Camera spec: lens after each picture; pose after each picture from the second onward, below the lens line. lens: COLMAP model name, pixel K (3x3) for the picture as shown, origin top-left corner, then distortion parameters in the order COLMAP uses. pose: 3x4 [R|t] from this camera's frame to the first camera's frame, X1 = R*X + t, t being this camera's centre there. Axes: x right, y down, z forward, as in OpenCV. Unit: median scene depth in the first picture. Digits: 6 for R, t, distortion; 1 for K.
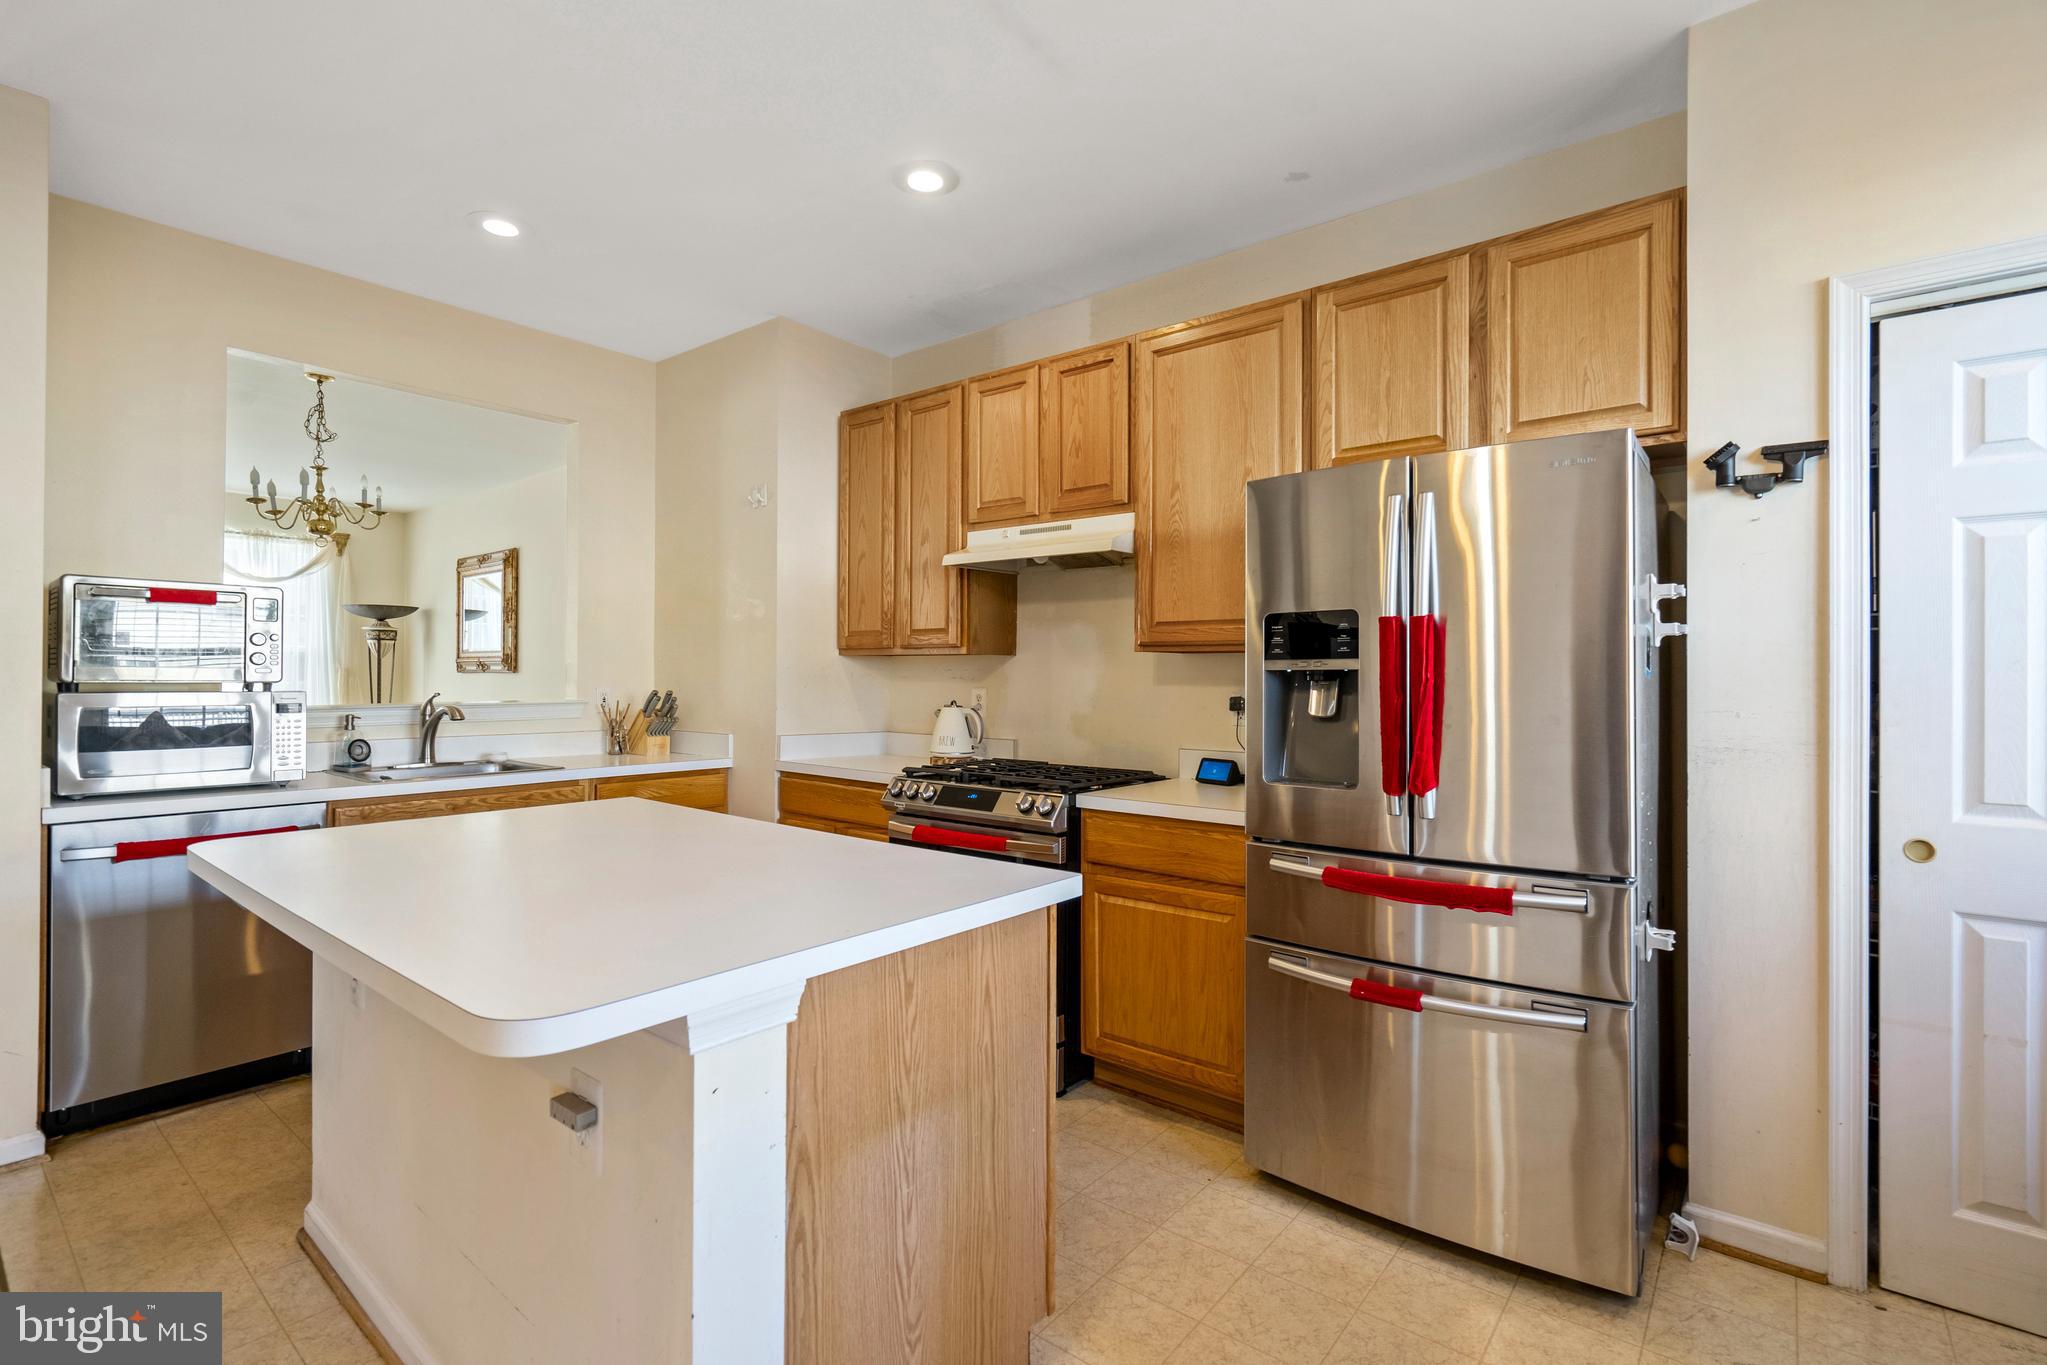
lens RADIAL K [[946.5, 0, 1028.2], [0, 946.5, 663.8], [0, 0, 1]] dist [-0.009880, 0.005739]
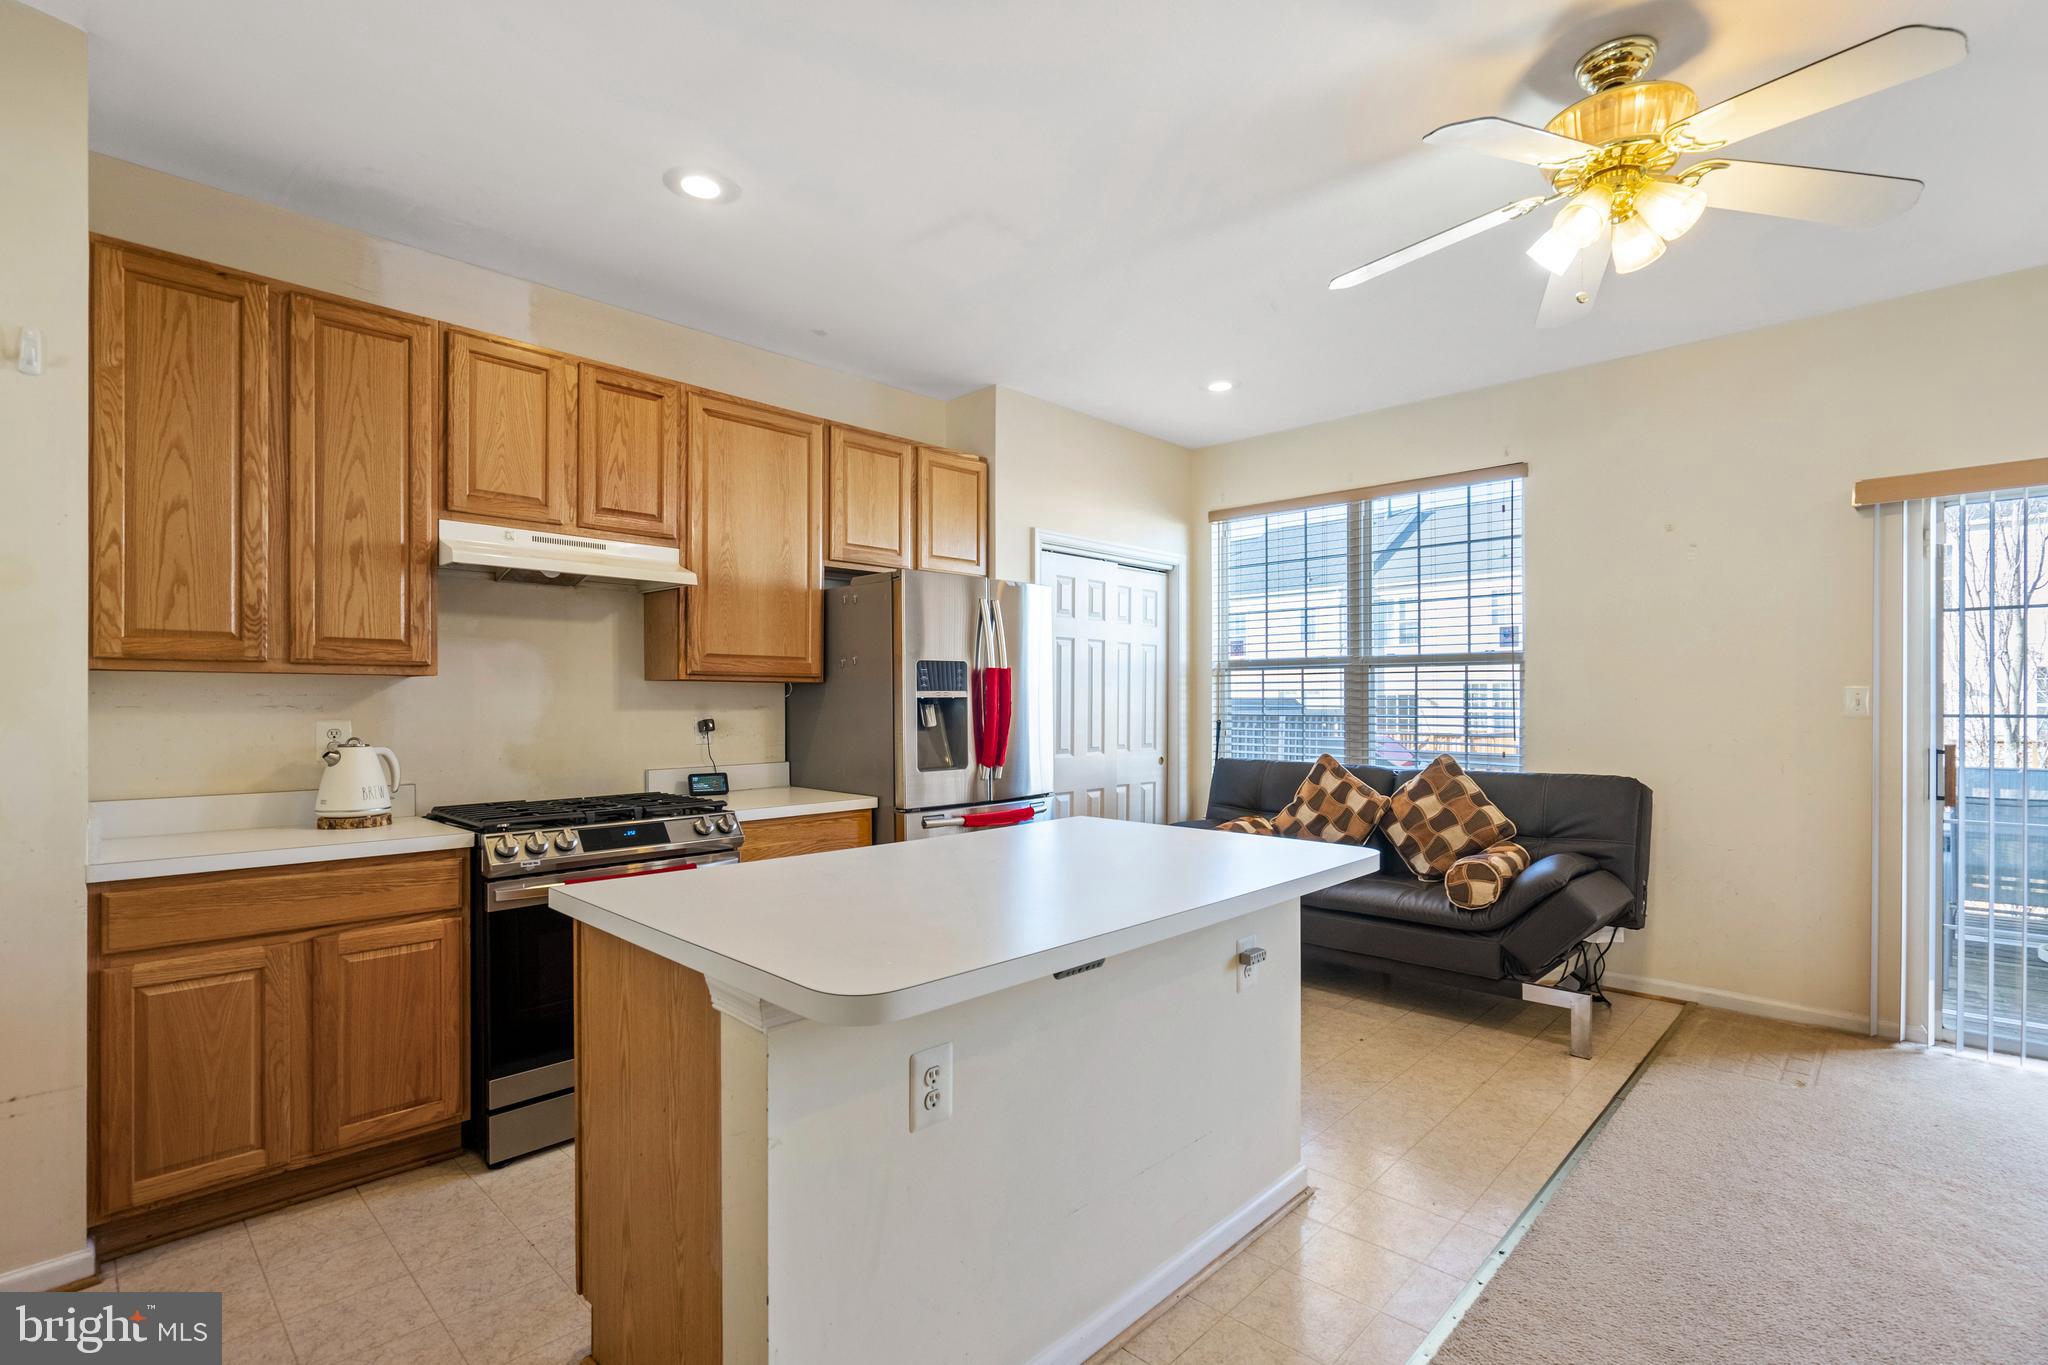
lens RADIAL K [[934.8, 0, 1021.5], [0, 934.8, 691.1], [0, 0, 1]] dist [-0.010488, 0.004341]
pose [[0.086661, 0.005404, 0.996223, -0.901618], [-0.011034, 0.999929, -0.004464, 0.000962], [-0.996177, -0.010605, 0.086714, 0.520329]]
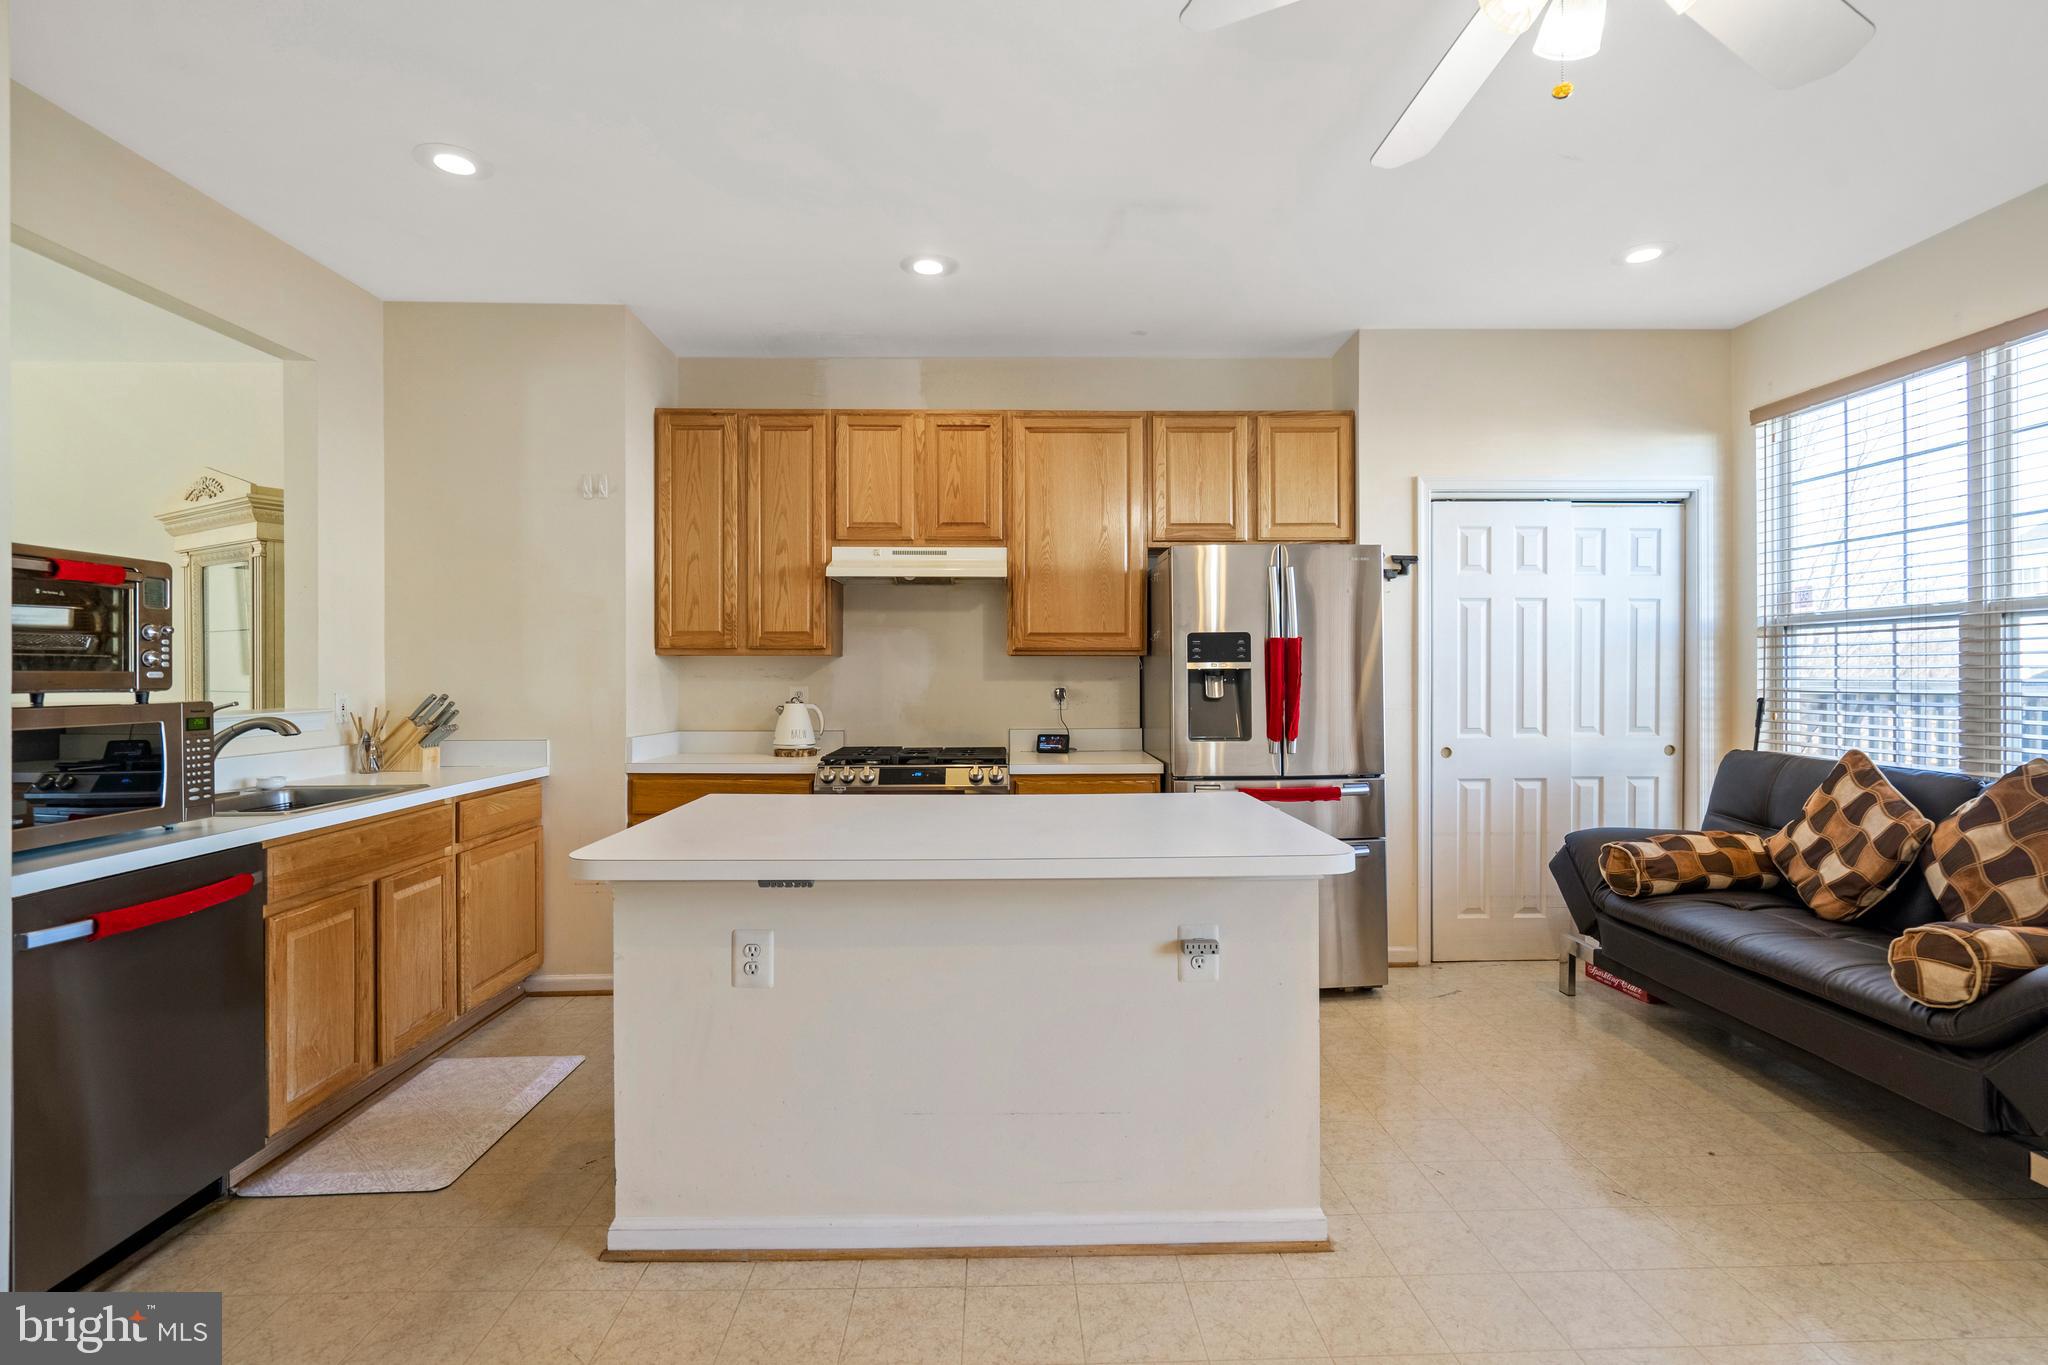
lens RADIAL K [[947.0, 0, 1028.8], [0, 947.0, 663.8], [0, 0, 1]] dist [-0.009880, 0.005739]
pose [[0.758517, 0.000913, 0.651652, -0.710045], [-0.002305, 0.999997, 0.001281, -0.002235], [-0.651649, -0.002474, 0.758517, -0.005969]]
